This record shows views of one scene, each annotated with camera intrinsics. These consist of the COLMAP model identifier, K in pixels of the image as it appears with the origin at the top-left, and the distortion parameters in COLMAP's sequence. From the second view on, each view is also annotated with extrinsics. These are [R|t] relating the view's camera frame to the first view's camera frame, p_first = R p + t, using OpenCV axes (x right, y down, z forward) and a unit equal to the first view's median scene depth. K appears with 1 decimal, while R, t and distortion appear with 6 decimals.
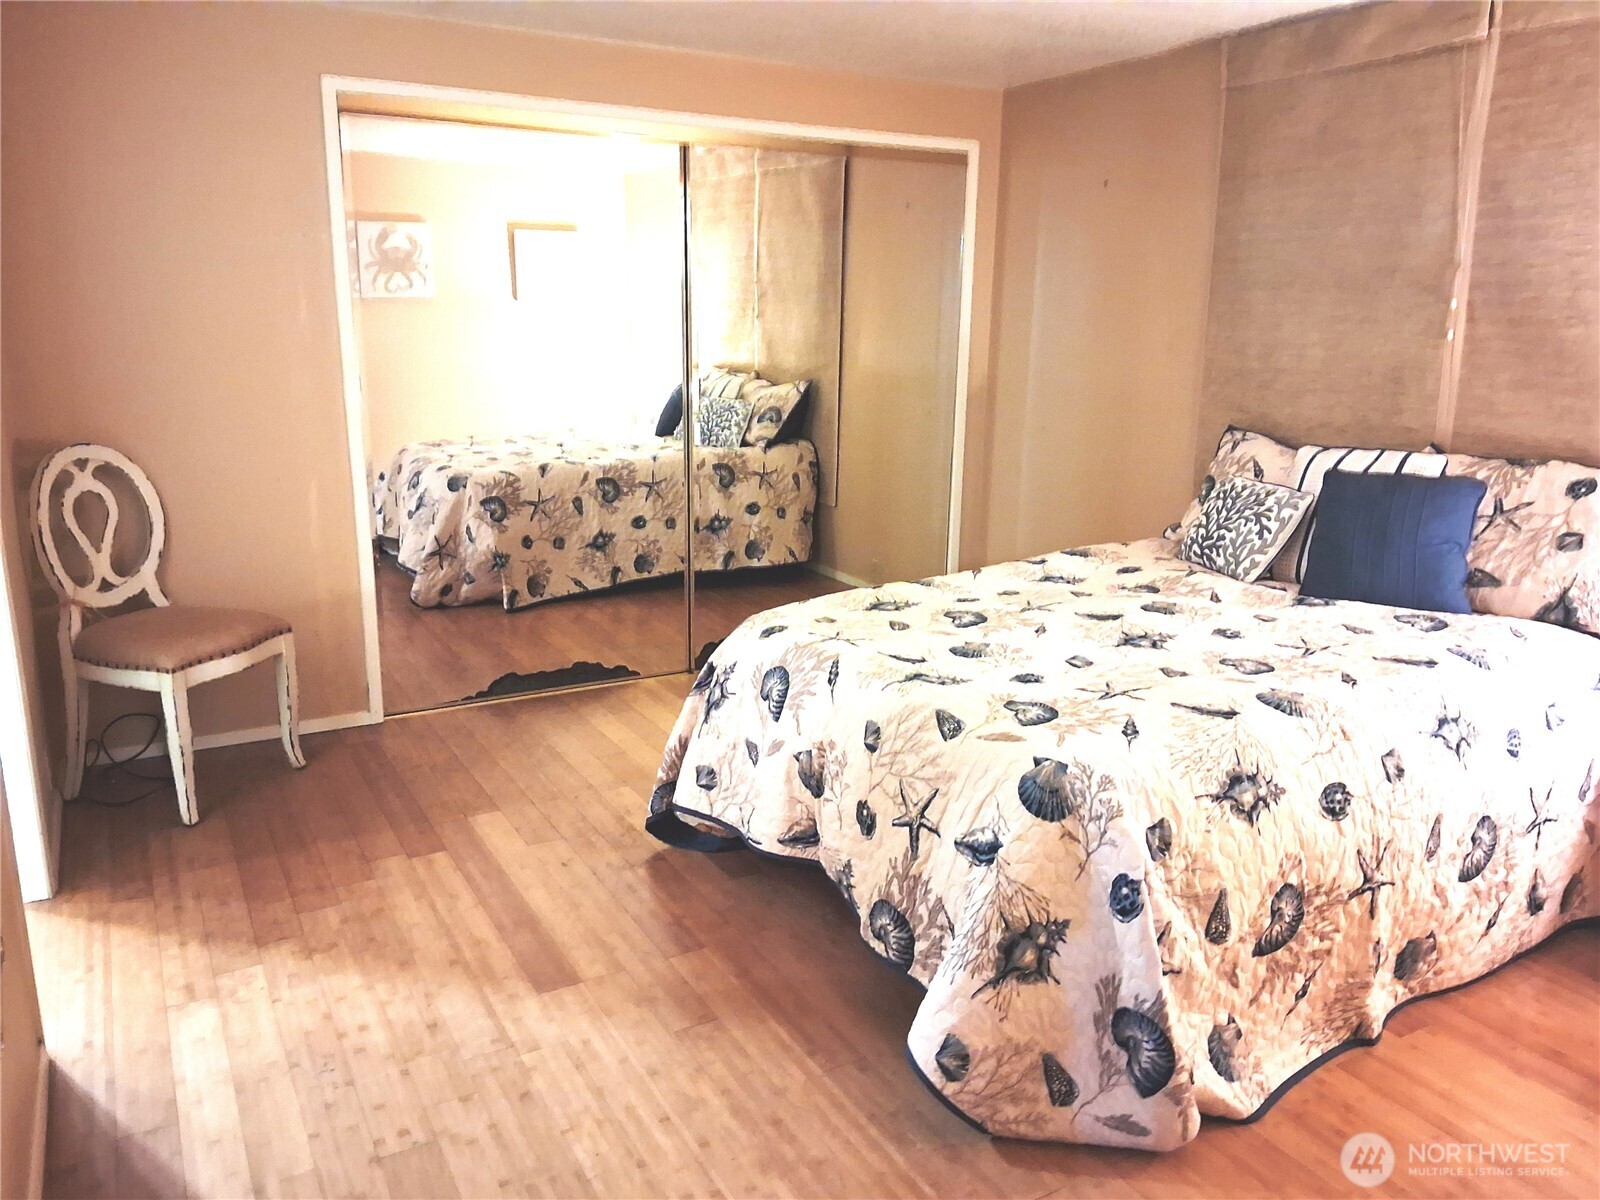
lens RADIAL K [[1225.2, 0, 808.3], [0, 1225.2, 600.5], [0, 0, 1]] dist [0.071914, -0.099211]
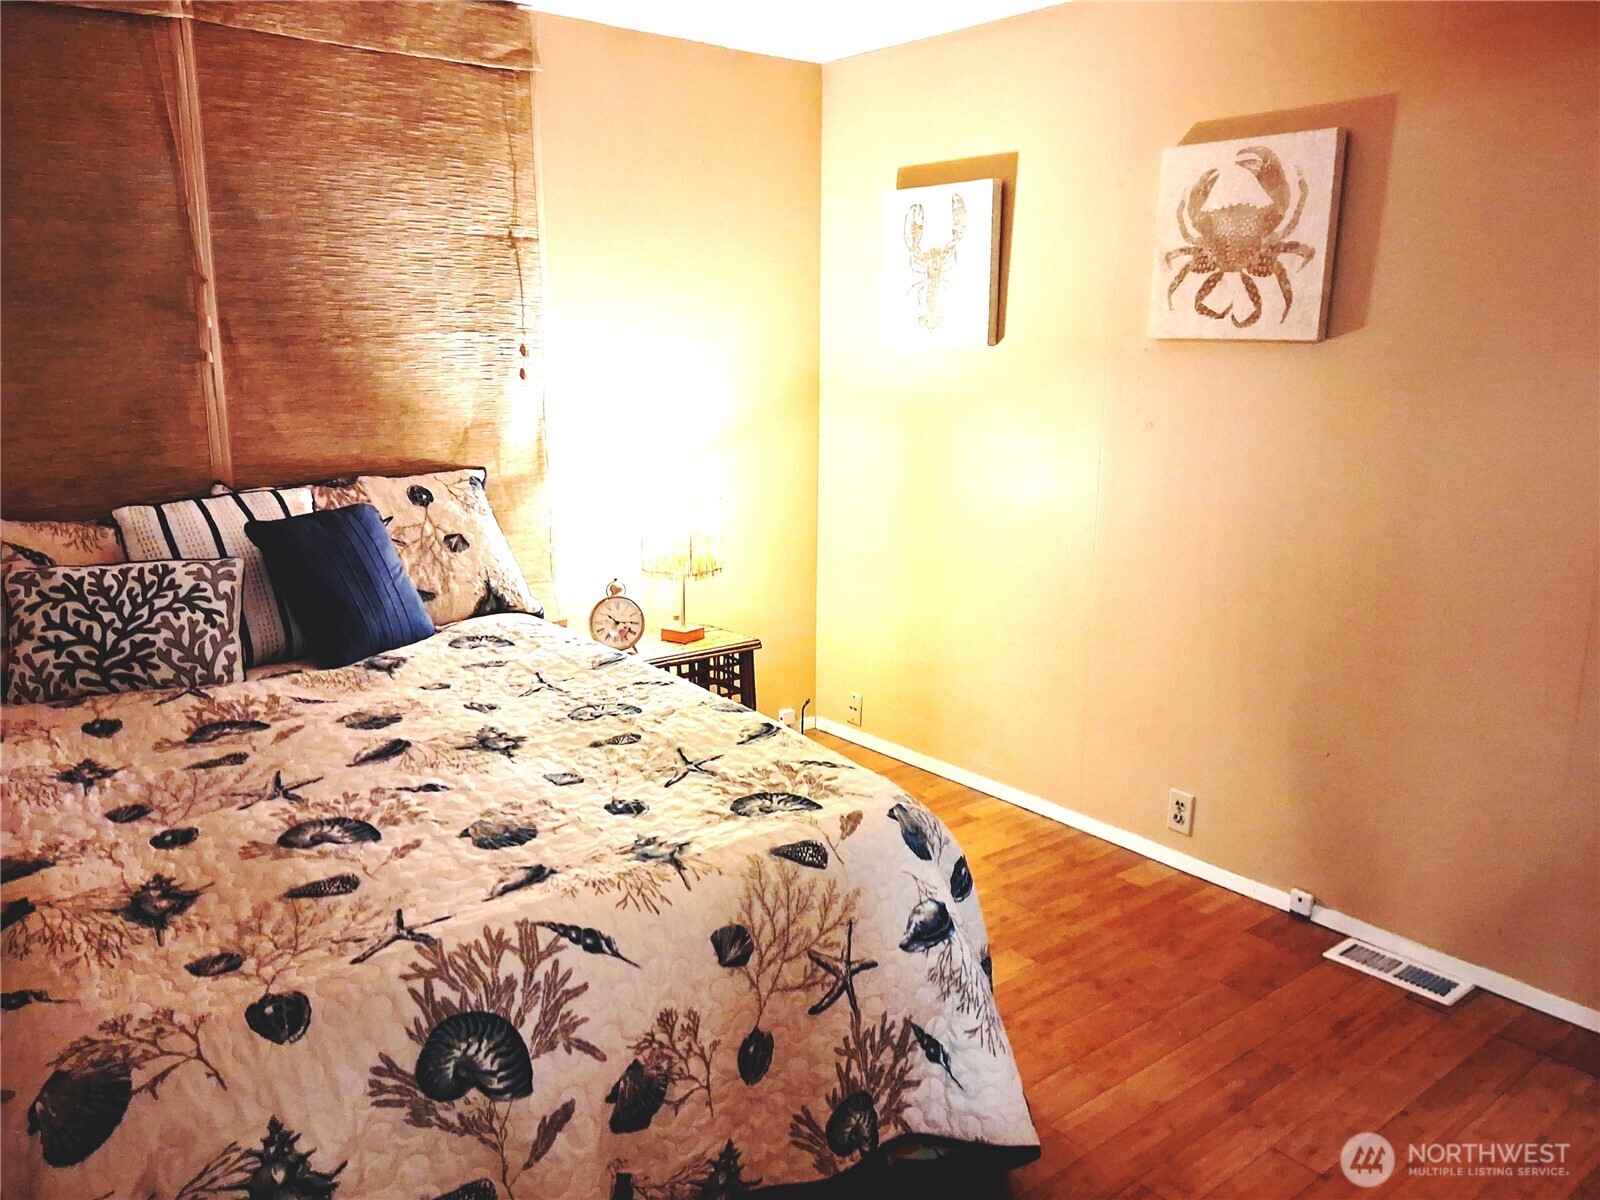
lens RADIAL K [[1225.2, 0, 808.3], [0, 1225.2, 600.5], [0, 0, 1]] dist [0.071914, -0.099211]
pose [[-0.169776, -0.217945, 0.961081, -0.468355], [0.218068, 0.942754, 0.252311, -0.193391], [-0.961053, 0.252418, -0.112530, 0.787008]]
